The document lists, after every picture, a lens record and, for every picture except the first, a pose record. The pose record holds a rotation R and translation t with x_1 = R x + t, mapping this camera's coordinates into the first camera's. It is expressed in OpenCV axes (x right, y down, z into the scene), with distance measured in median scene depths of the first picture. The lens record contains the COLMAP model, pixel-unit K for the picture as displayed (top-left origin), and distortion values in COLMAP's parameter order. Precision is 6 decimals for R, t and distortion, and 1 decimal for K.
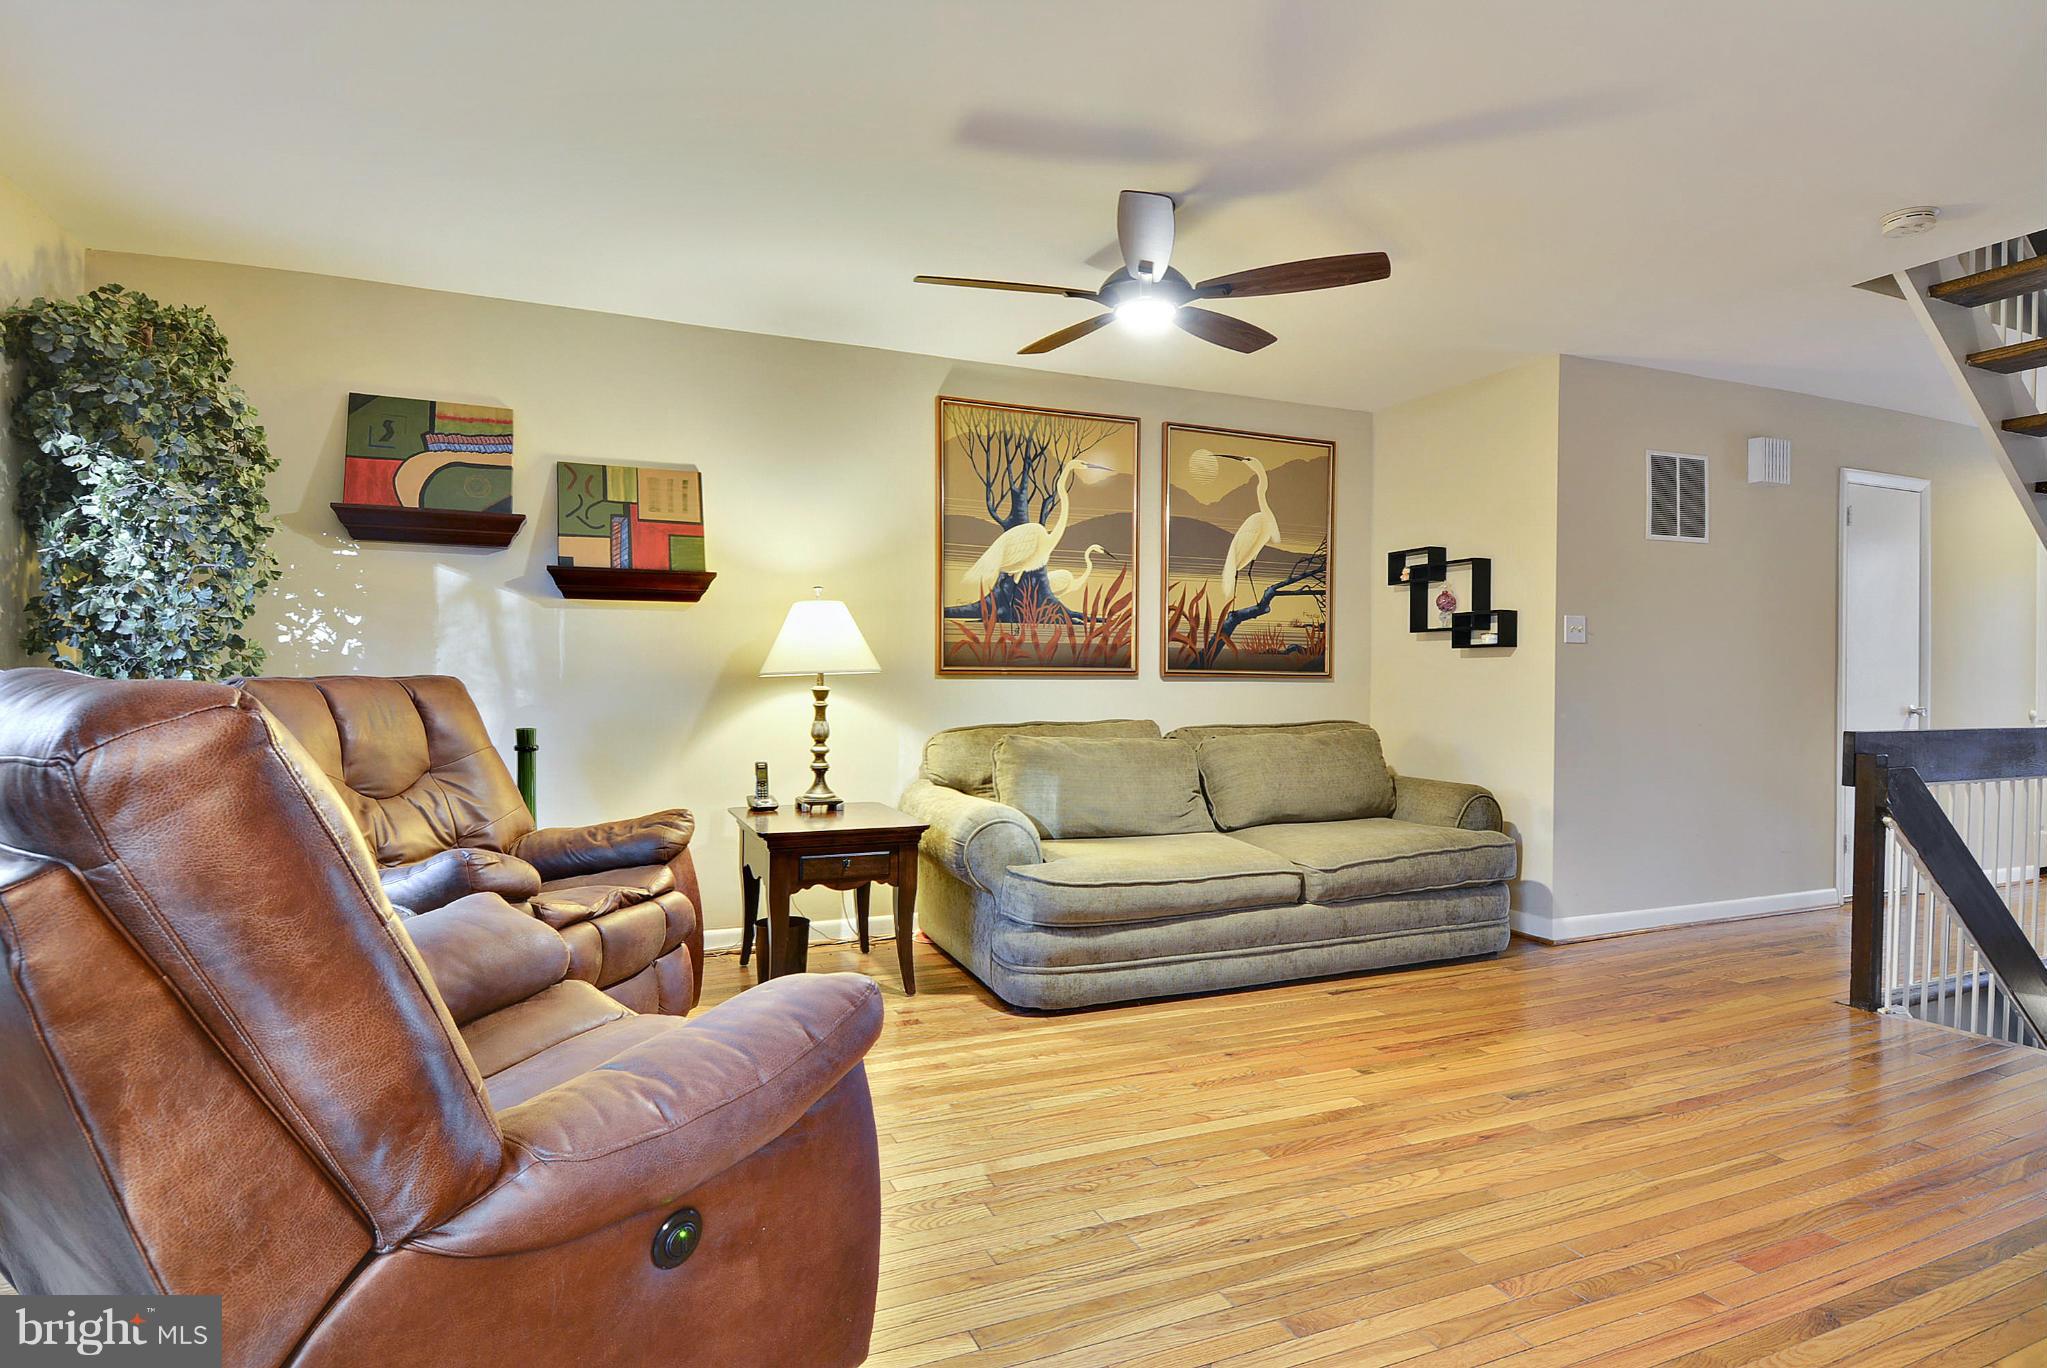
lens RADIAL K [[1101.1, 0, 1035.3], [0, 1101.1, 669.4], [0, 0, 1]] dist [0.018013, -0.017442]
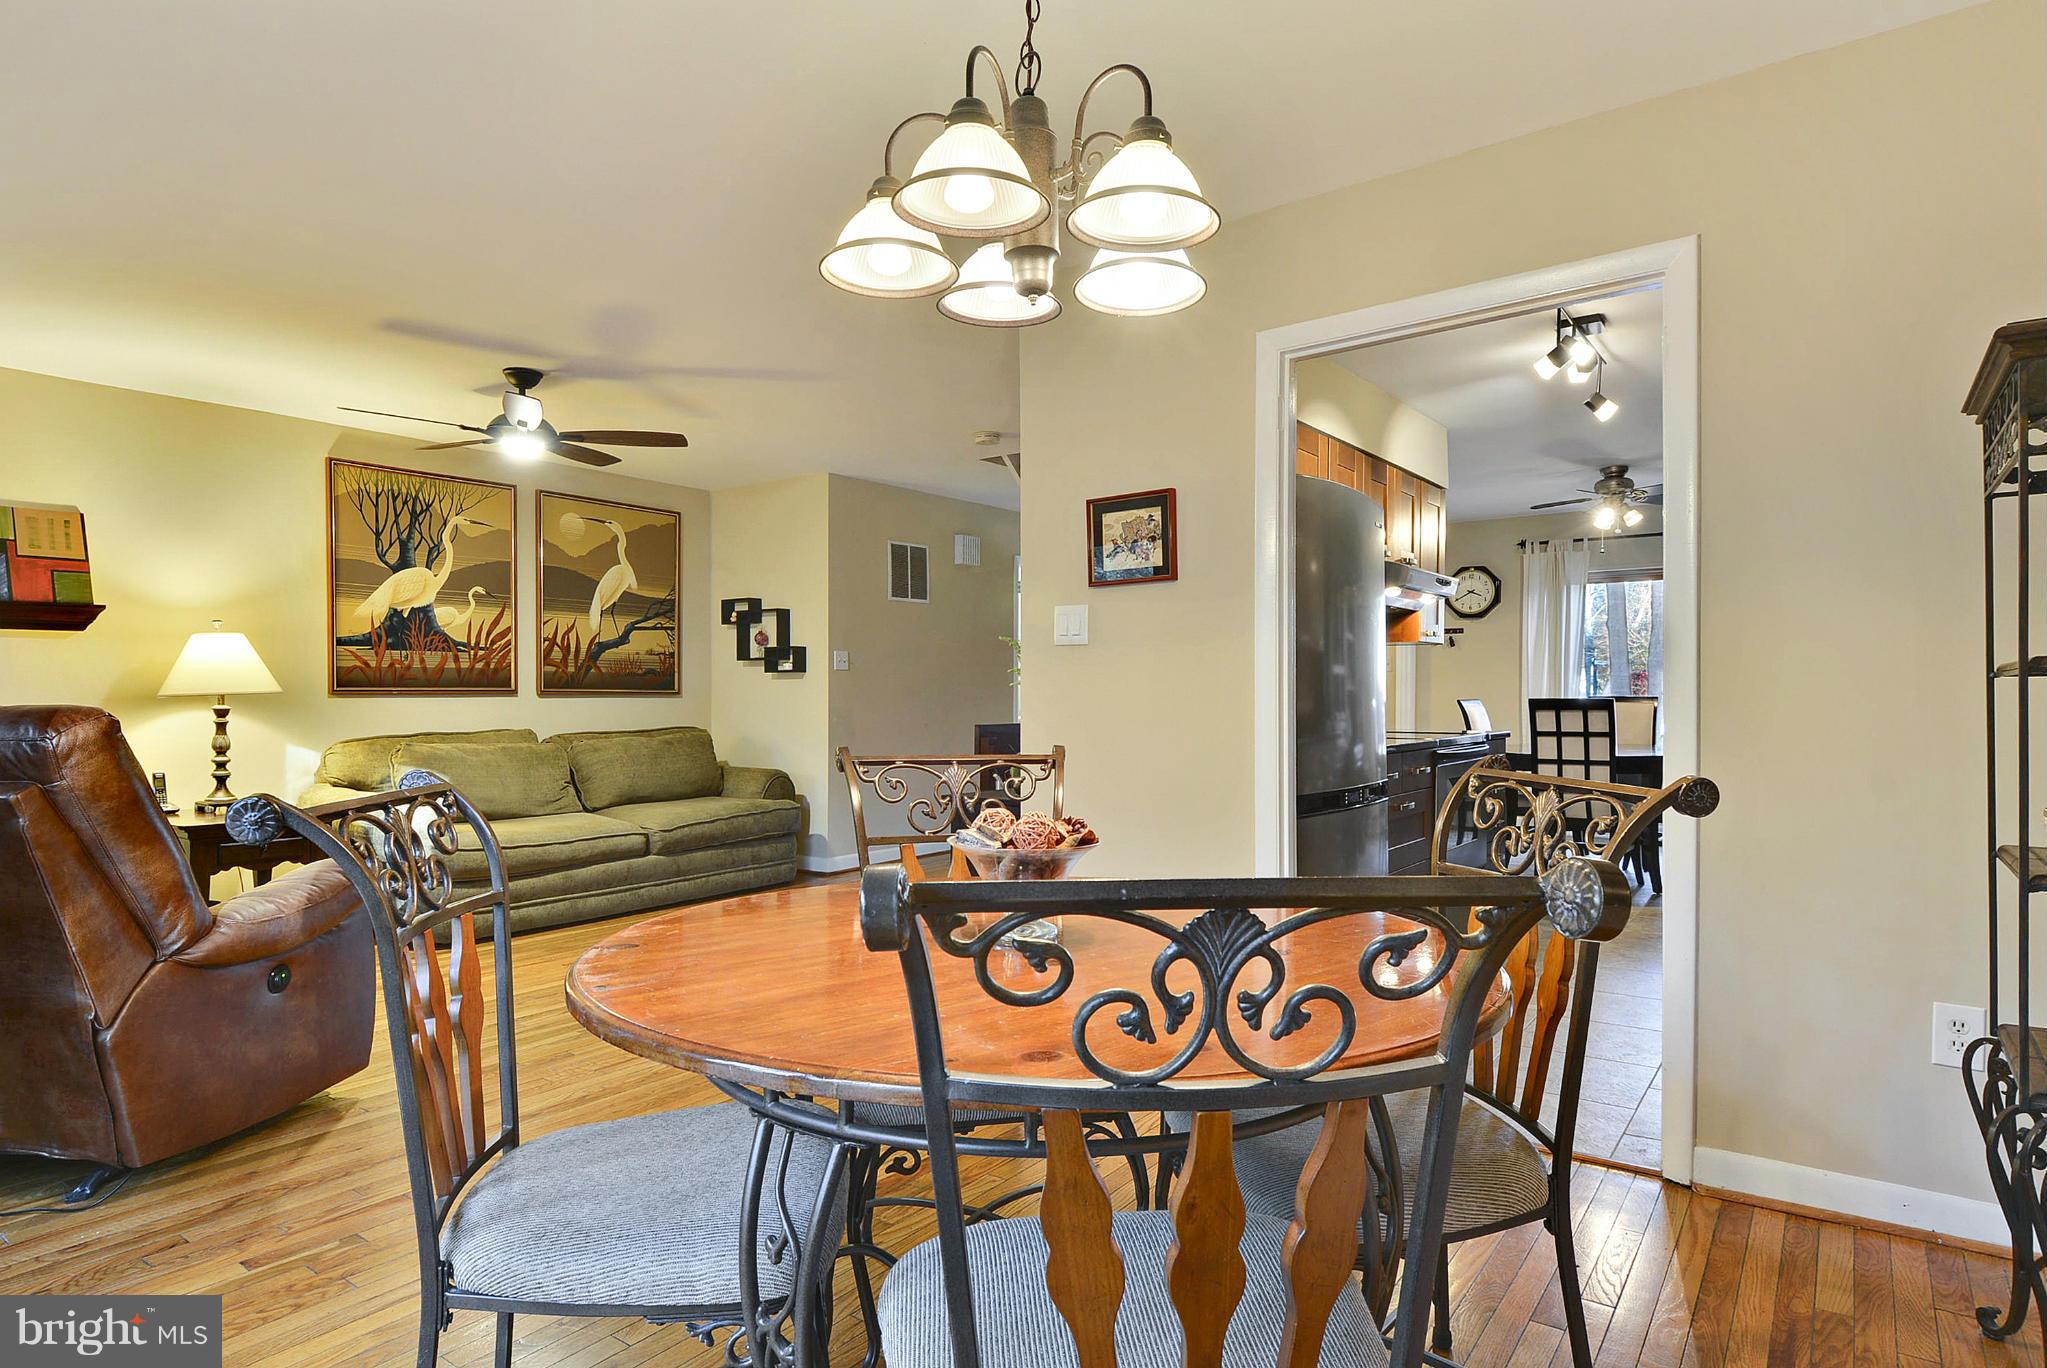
lens RADIAL K [[1101.1, 0, 1015.7], [0, 1101.1, 707.5], [0, 0, 1]] dist [0.018013, -0.017442]
pose [[0.867691, -0.012959, 0.496935, -0.043161], [0.001204, 0.999712, 0.023968, -0.008886], [-0.497103, -0.020198, 0.867457, -0.408461]]
